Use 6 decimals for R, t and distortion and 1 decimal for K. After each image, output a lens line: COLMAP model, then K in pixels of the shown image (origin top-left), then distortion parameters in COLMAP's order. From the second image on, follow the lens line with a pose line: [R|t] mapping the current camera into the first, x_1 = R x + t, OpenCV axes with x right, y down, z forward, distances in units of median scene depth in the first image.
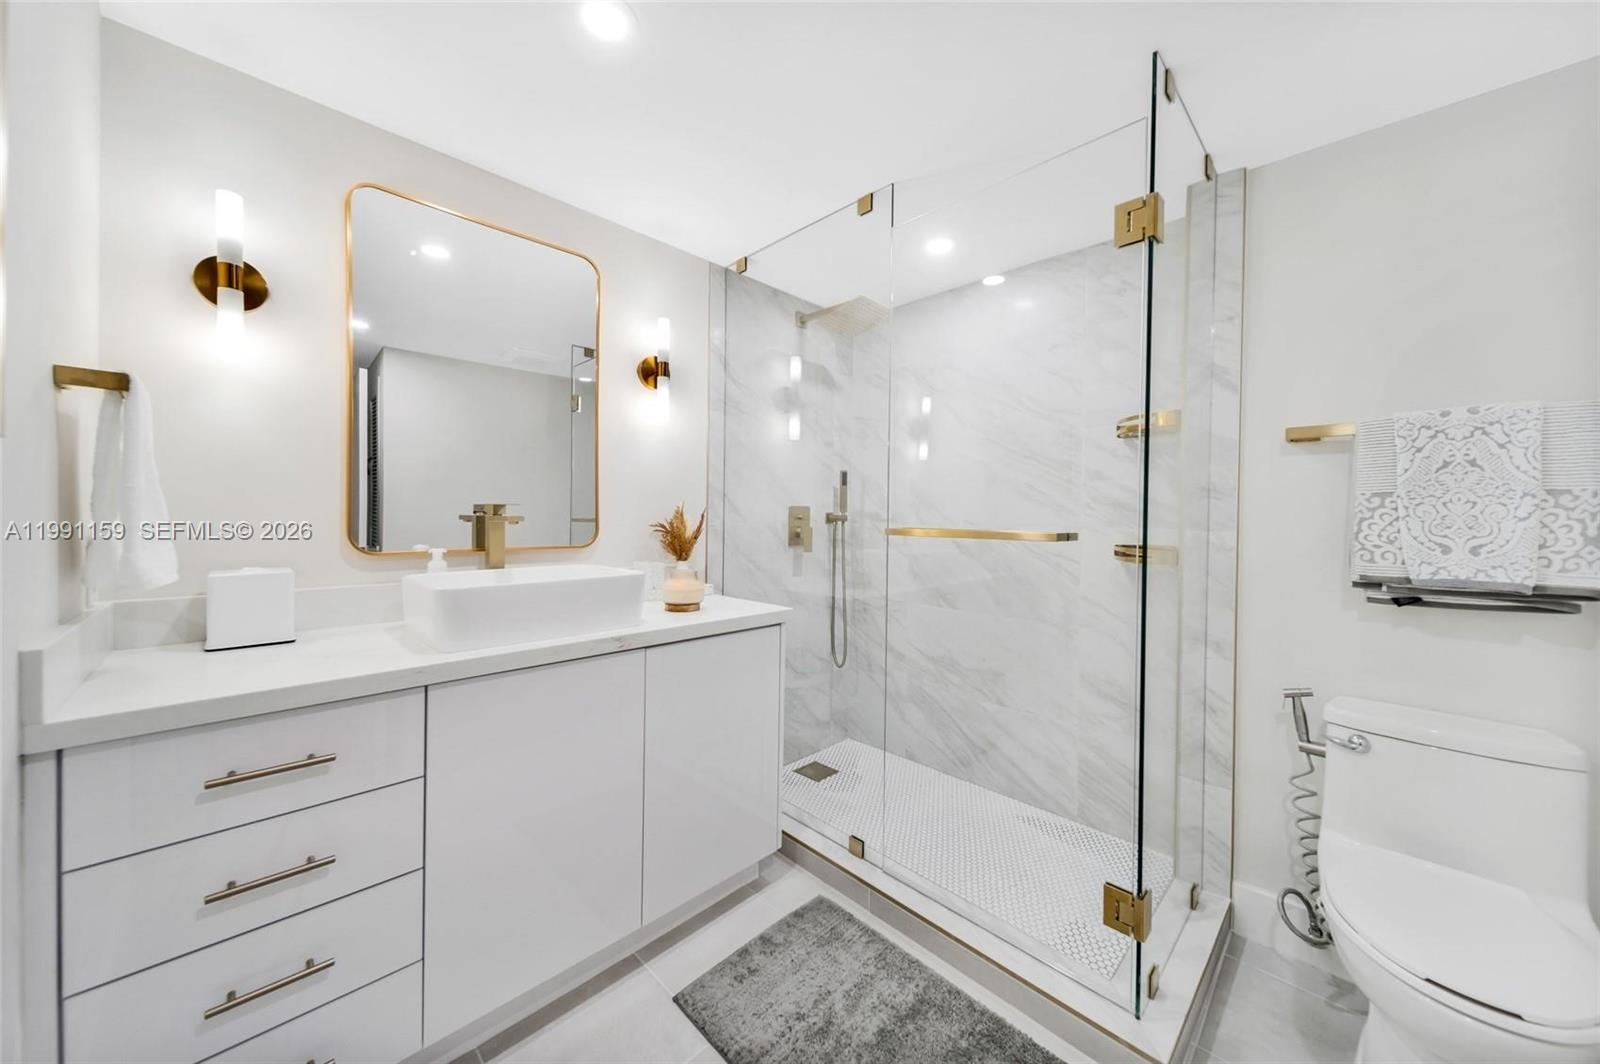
lens RADIAL K [[555.9, 0, 804.3], [0, 555.9, 526.0], [0, 0, 1]] dist [0.000909, -0.000863]
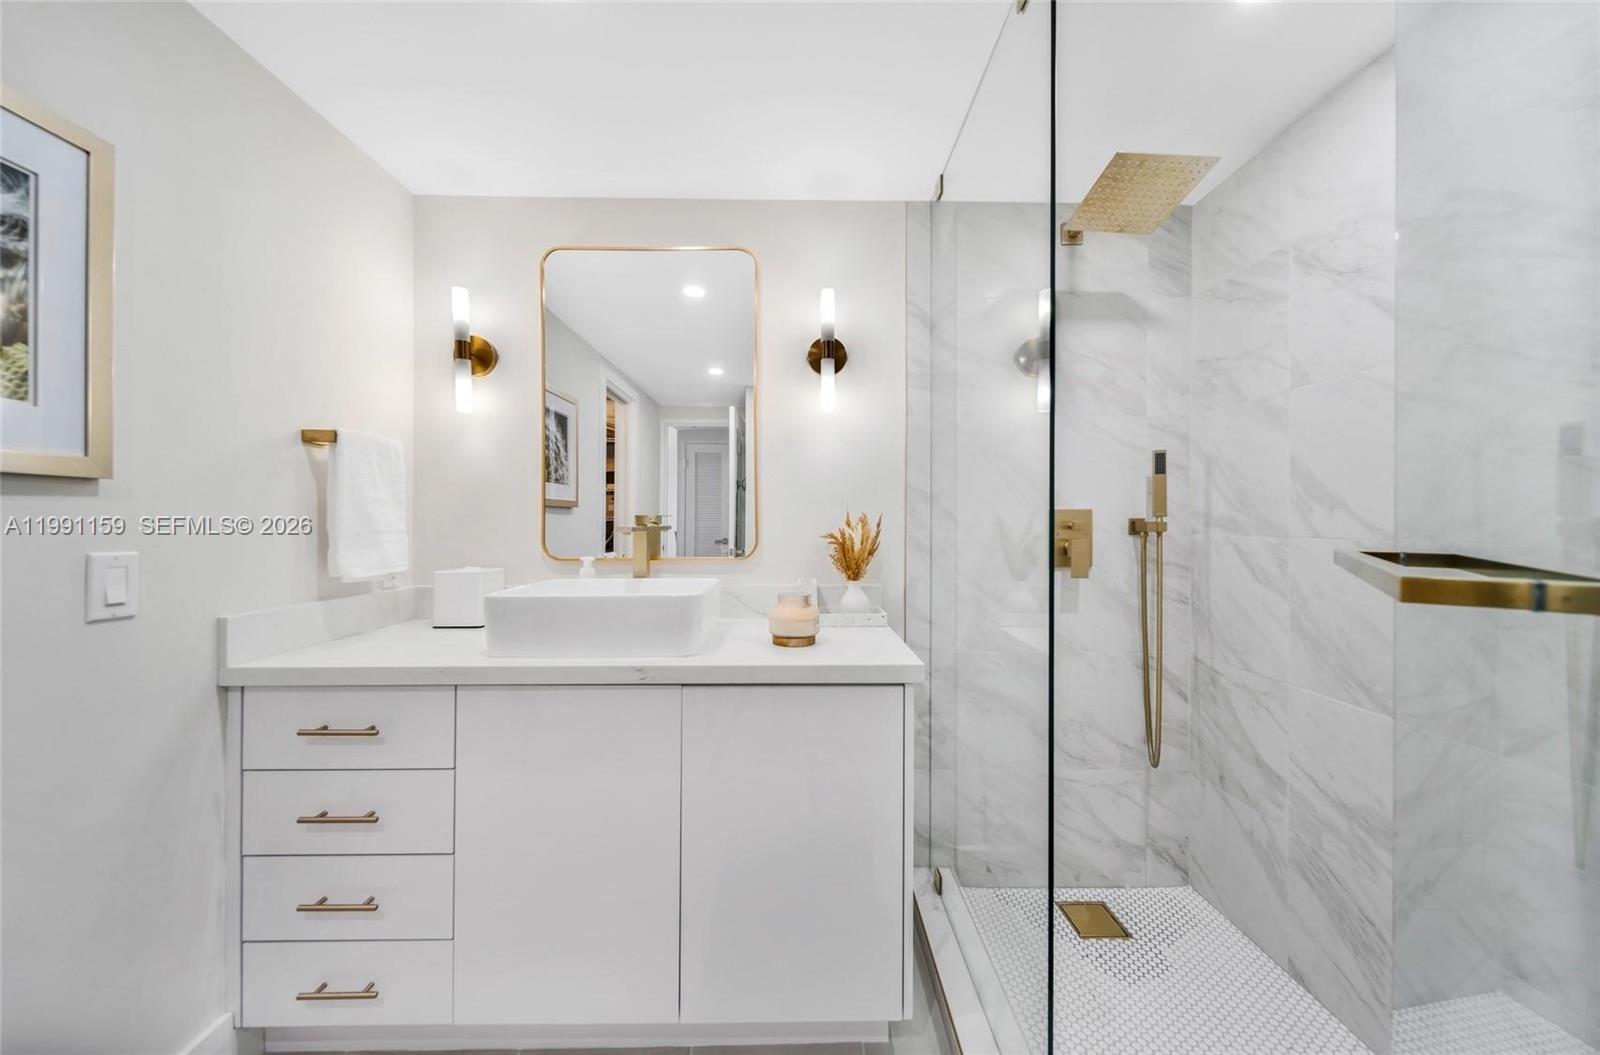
lens RADIAL K [[560.0, 0, 799.3], [0, 560.0, 524.5], [0, 0, 1]] dist [0.004825, -0.000428]
pose [[0.713368, -0.005234, -0.700770, 0.275253], [-0.005630, 0.999897, -0.013199, -0.007203], [0.700767, 0.013361, 0.713265, 0.335525]]
